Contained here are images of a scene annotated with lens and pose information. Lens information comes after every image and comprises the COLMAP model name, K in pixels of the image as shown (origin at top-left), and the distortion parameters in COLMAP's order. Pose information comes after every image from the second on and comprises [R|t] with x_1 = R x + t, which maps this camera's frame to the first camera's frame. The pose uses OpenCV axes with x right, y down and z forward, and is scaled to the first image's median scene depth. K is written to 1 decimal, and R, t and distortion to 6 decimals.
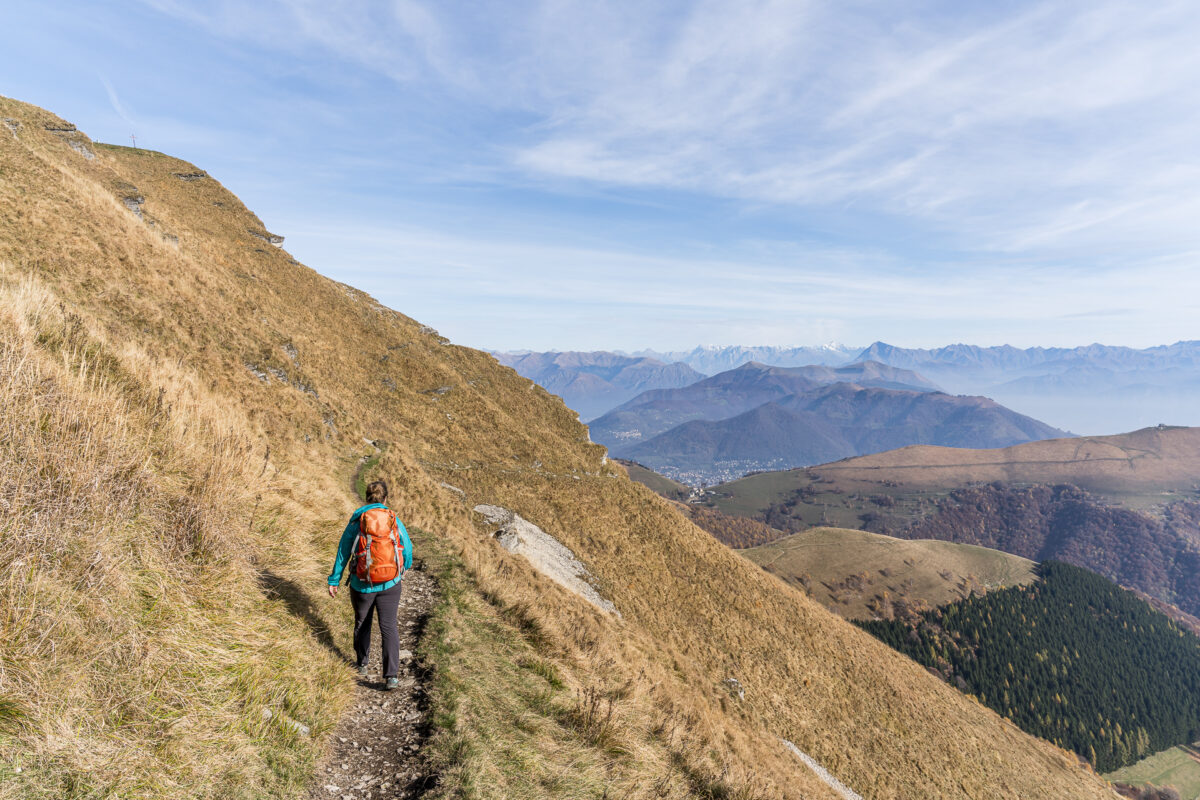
lens RADIAL K [[791.8, 0, 606.7], [0, 791.8, 401.3], [0, 0, 1]] dist [-0.018056, 0.015115]
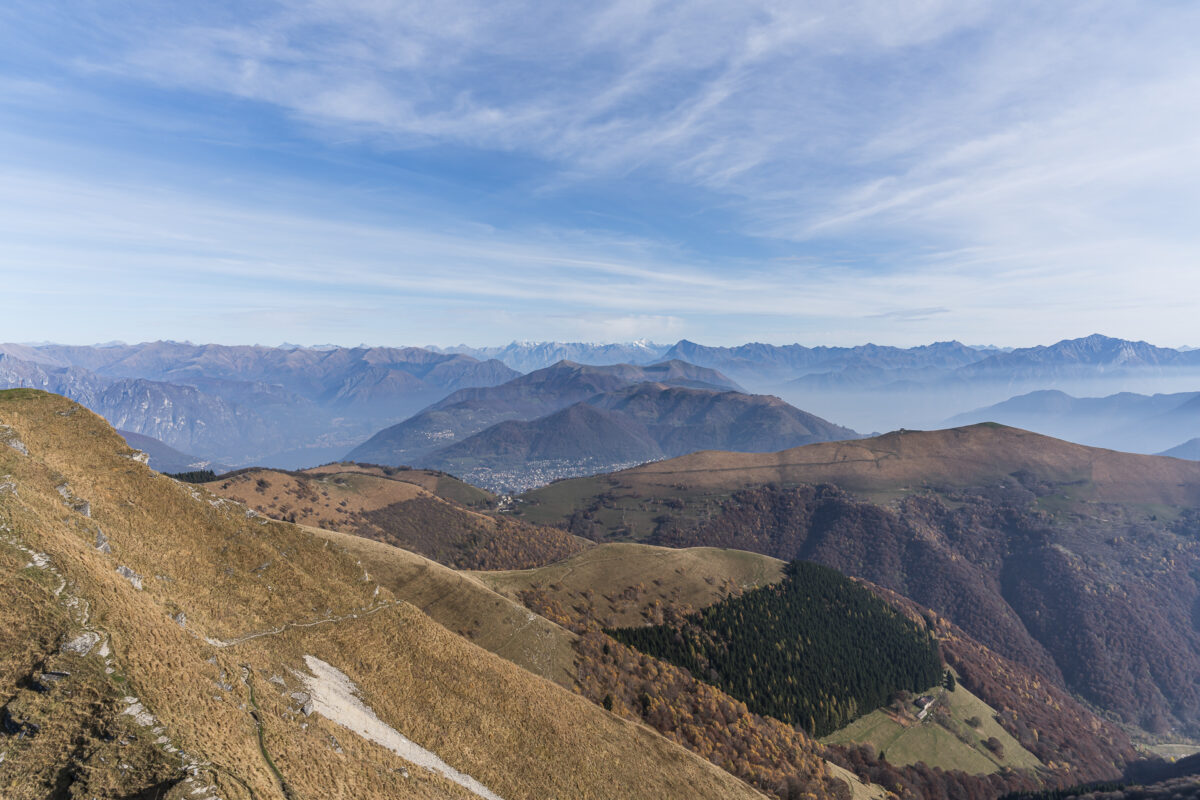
lens RADIAL K [[791.8, 0, 606.4], [0, 791.8, 400.2], [0, 0, 1]] dist [-0.018056, 0.015115]
pose [[0.973179, -0.007146, 0.229937, 0.006218], [0.006118, 0.999968, 0.005183, -0.023204], [-0.229967, -0.003638, 0.973192, -0.044583]]
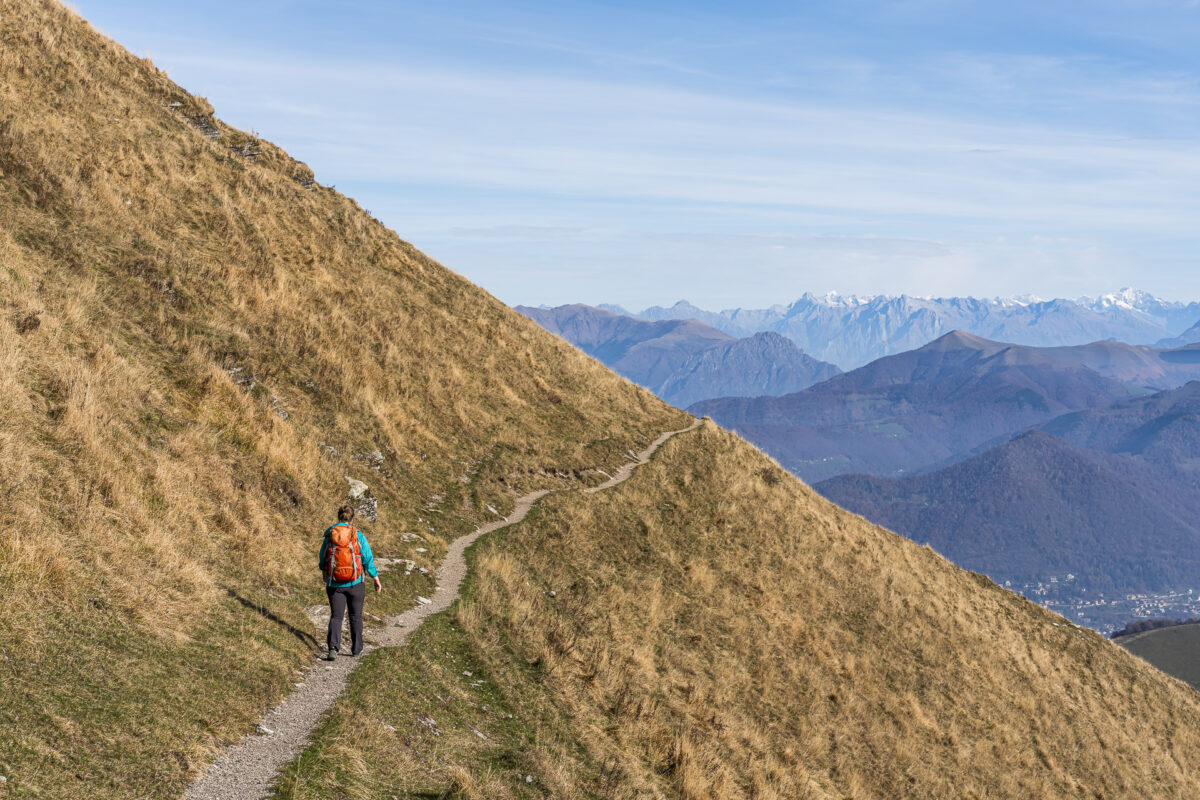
lens RADIAL K [[1918.6, 0, 601.5], [0, 1918.6, 400.2], [0, 0, 1]] dist [-0.044540, 0.000000]
pose [[0.999877, 0.007391, 0.013869, -0.075993], [-0.007183, 0.999862, -0.014997, 0.005669], [-0.013978, 0.014896, 0.999791, 0.169348]]
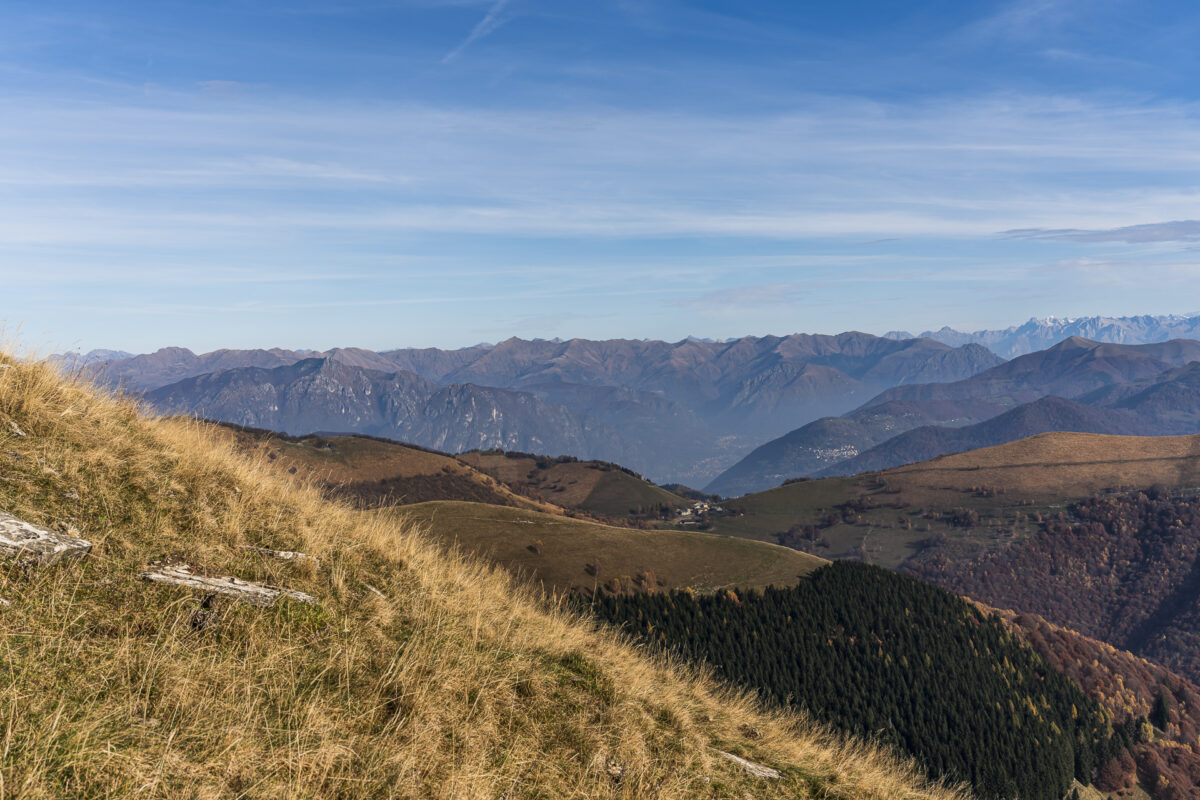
lens RADIAL K [[1206.4, 0, 597.8], [0, 1206.4, 396.8], [0, 0, 1]] dist [-0.010864, 0.000000]
pose [[0.971256, -0.024422, -0.236780, 0.297195], [0.020611, 0.999615, -0.018558, 0.041464], [0.237142, 0.013144, 0.971386, 0.003766]]
